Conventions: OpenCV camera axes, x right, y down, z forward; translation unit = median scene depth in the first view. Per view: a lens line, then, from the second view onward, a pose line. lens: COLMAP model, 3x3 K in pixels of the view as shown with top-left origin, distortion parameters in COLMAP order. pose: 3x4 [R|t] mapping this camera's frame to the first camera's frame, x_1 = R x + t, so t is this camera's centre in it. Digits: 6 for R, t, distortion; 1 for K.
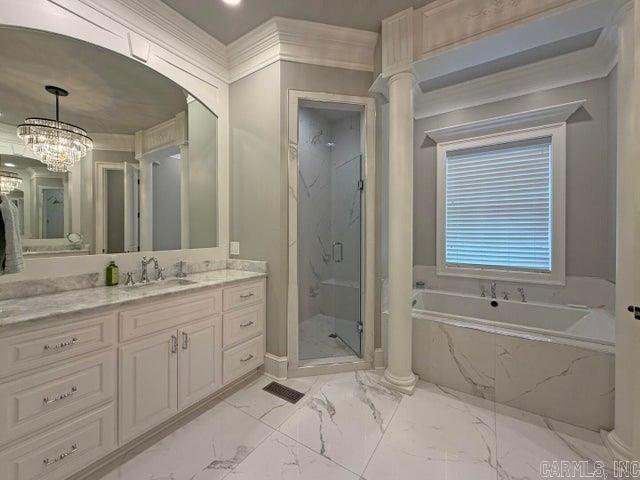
lens RADIAL K [[259.9, 0, 318.5], [0, 259.9, 232.4], [0, 0, 1]] dist [-0.000200, -0.000053]
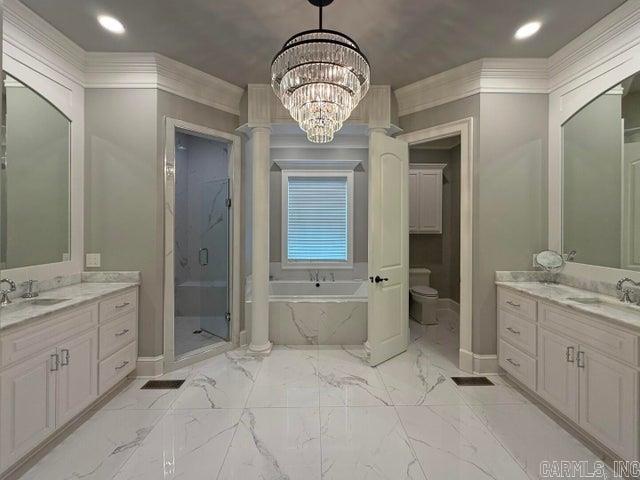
lens RADIAL K [[259.9, 0, 318.5], [0, 259.9, 232.4], [0, 0, 1]] dist [-0.000200, -0.000053]
pose [[0.827529, -0.009467, 0.561344, -0.190816], [0.000629, 0.999873, 0.015936, -0.063241], [-0.561423, -0.012834, 0.827429, -0.287825]]
